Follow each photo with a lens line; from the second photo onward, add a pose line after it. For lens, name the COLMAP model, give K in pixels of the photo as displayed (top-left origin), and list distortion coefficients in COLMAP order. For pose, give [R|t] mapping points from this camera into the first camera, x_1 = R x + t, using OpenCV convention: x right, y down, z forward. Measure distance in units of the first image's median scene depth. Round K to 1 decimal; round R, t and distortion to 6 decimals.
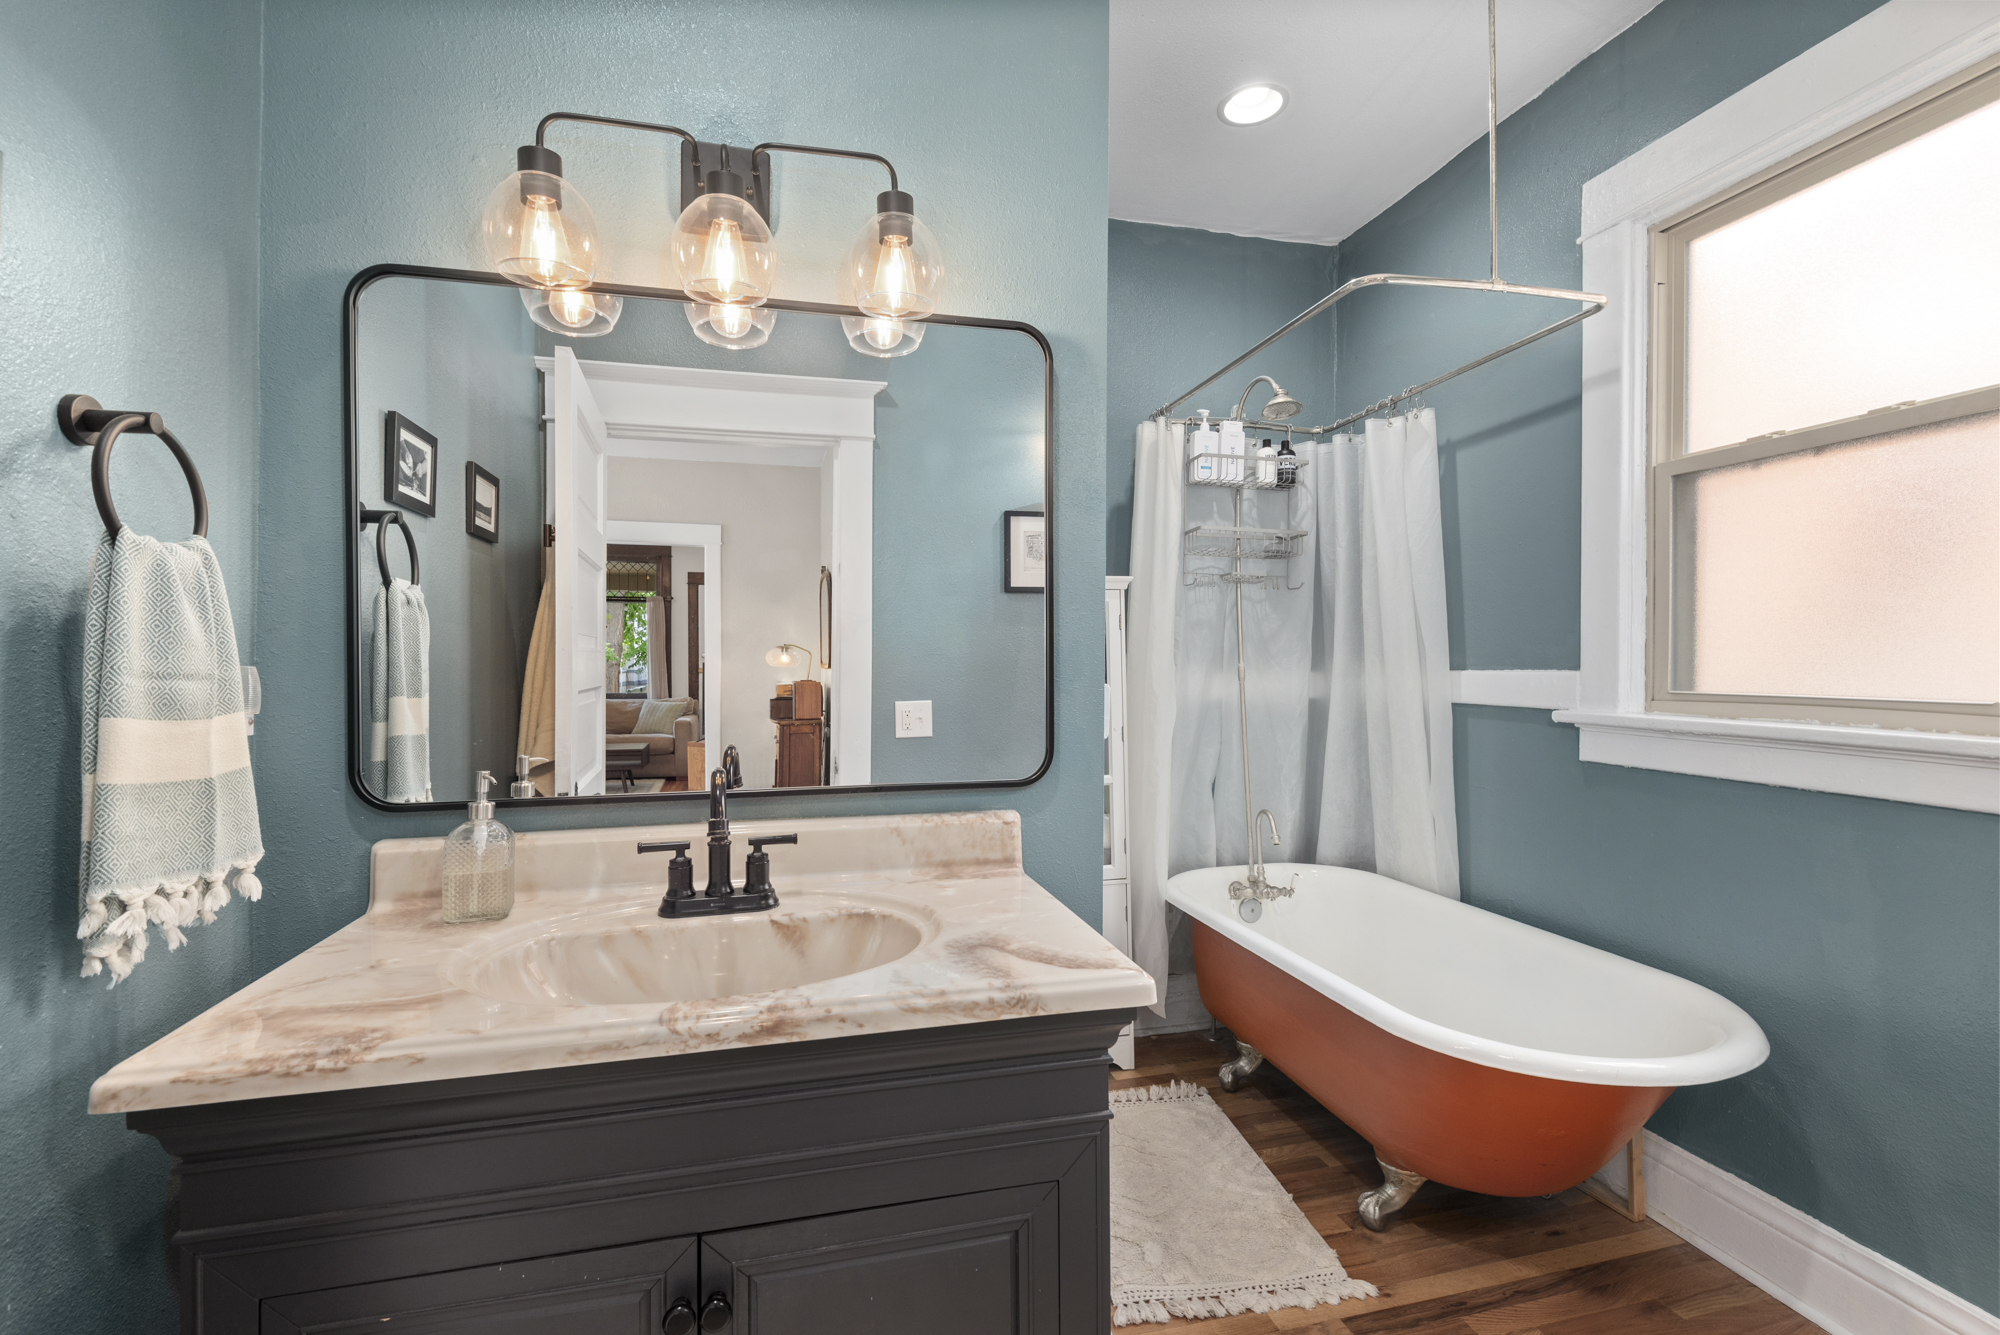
lens RADIAL K [[915.5, 0, 982.0], [0, 915.5, 672.8], [0, 0, 1]] dist [0.001975, -0.003207]
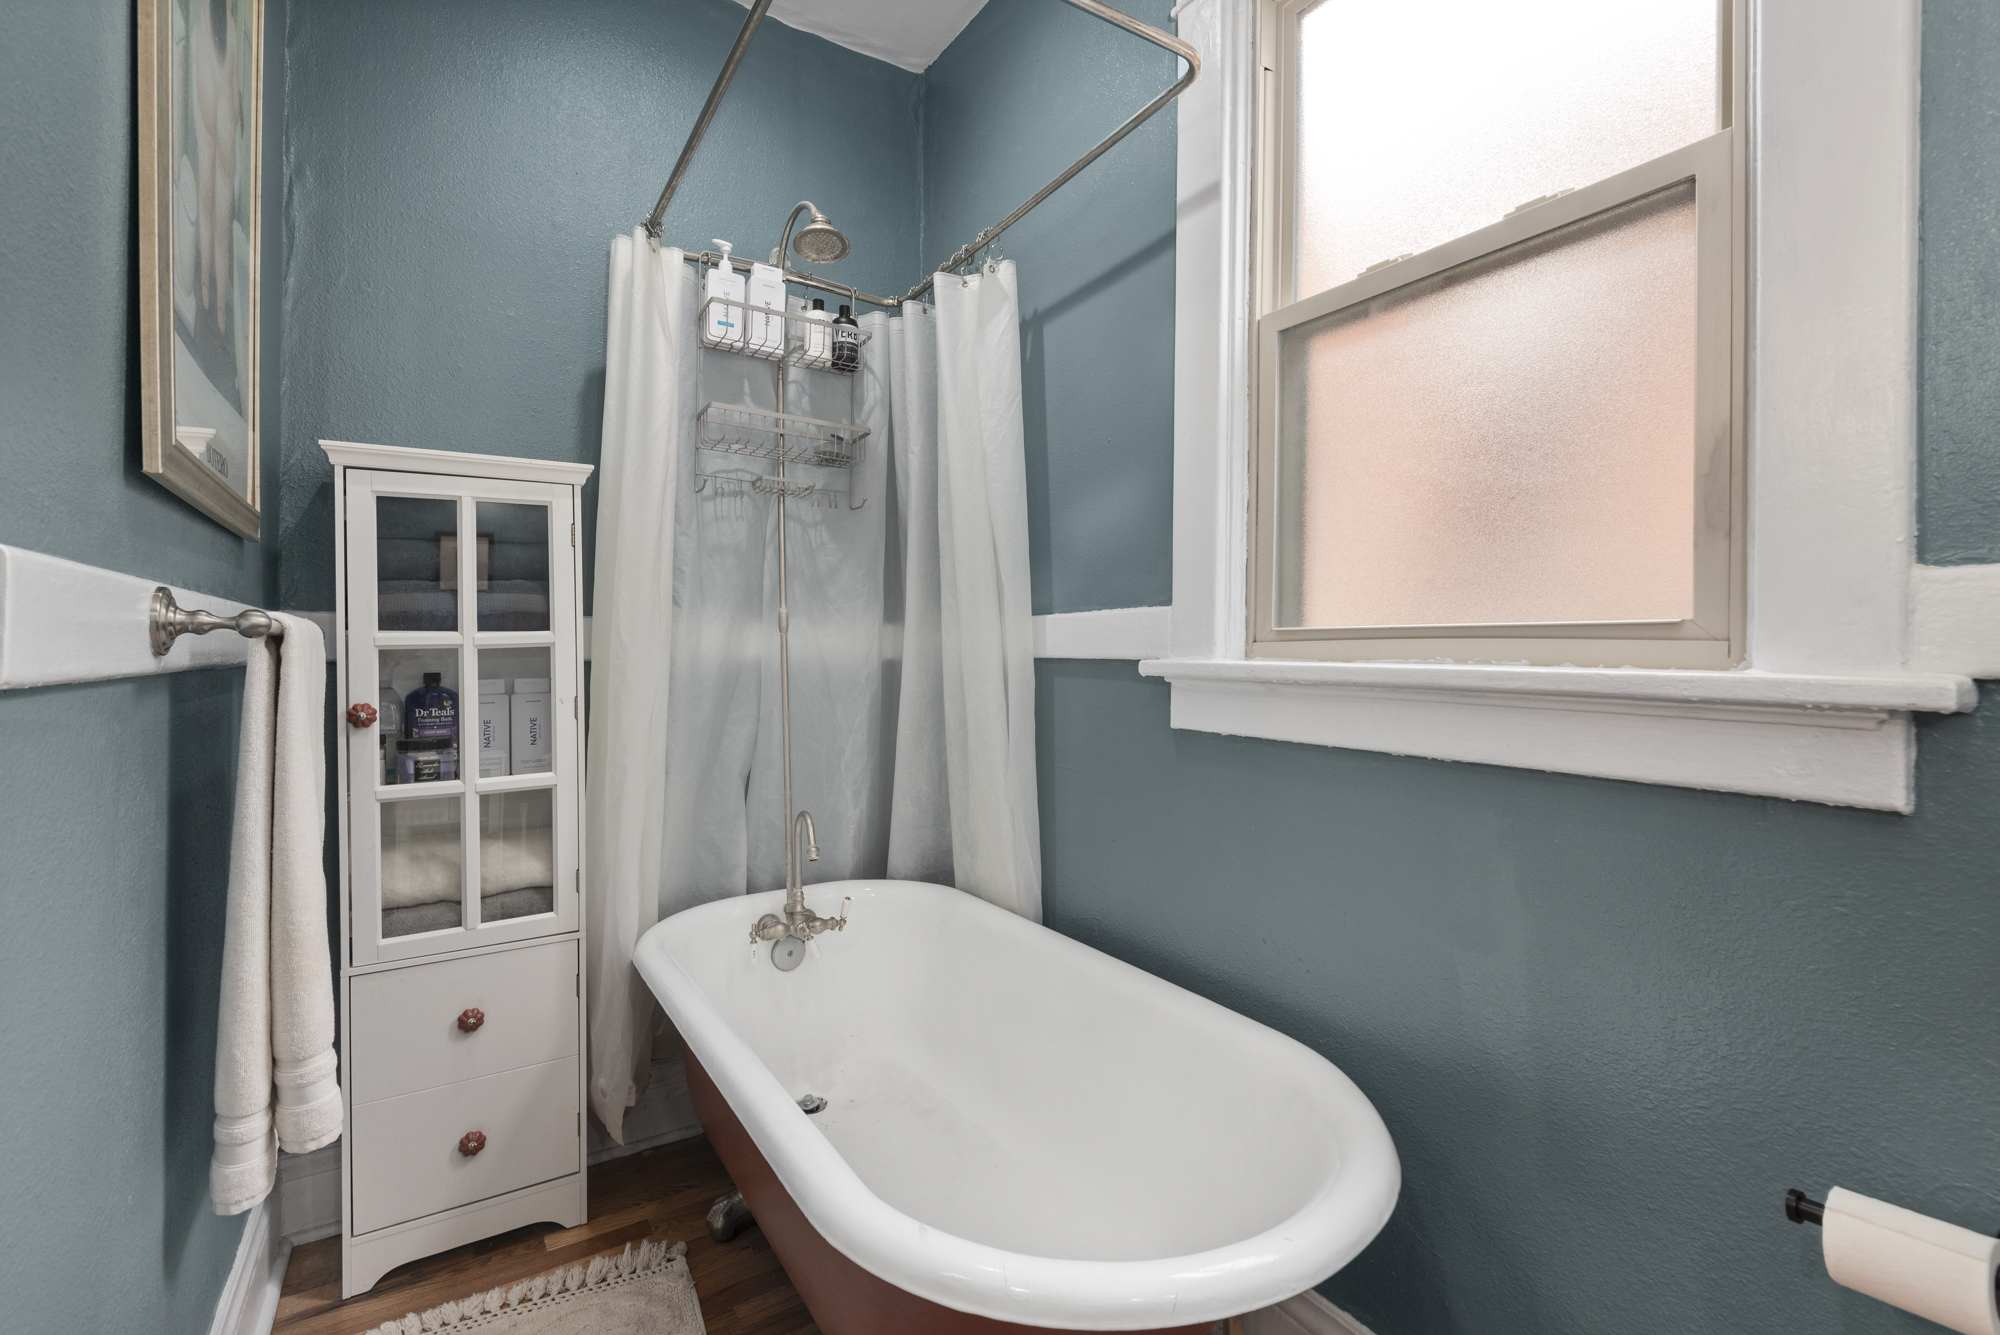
lens RADIAL K [[915.5, 0, 1021.0], [0, 915.5, 657.5], [0, 0, 1]] dist [0.001975, -0.003207]
pose [[0.935577, 0.007733, 0.353037, 0.215890], [-0.006140, 0.999965, -0.005632, 0.033250], [-0.353068, 0.003101, 0.935592, 0.275506]]
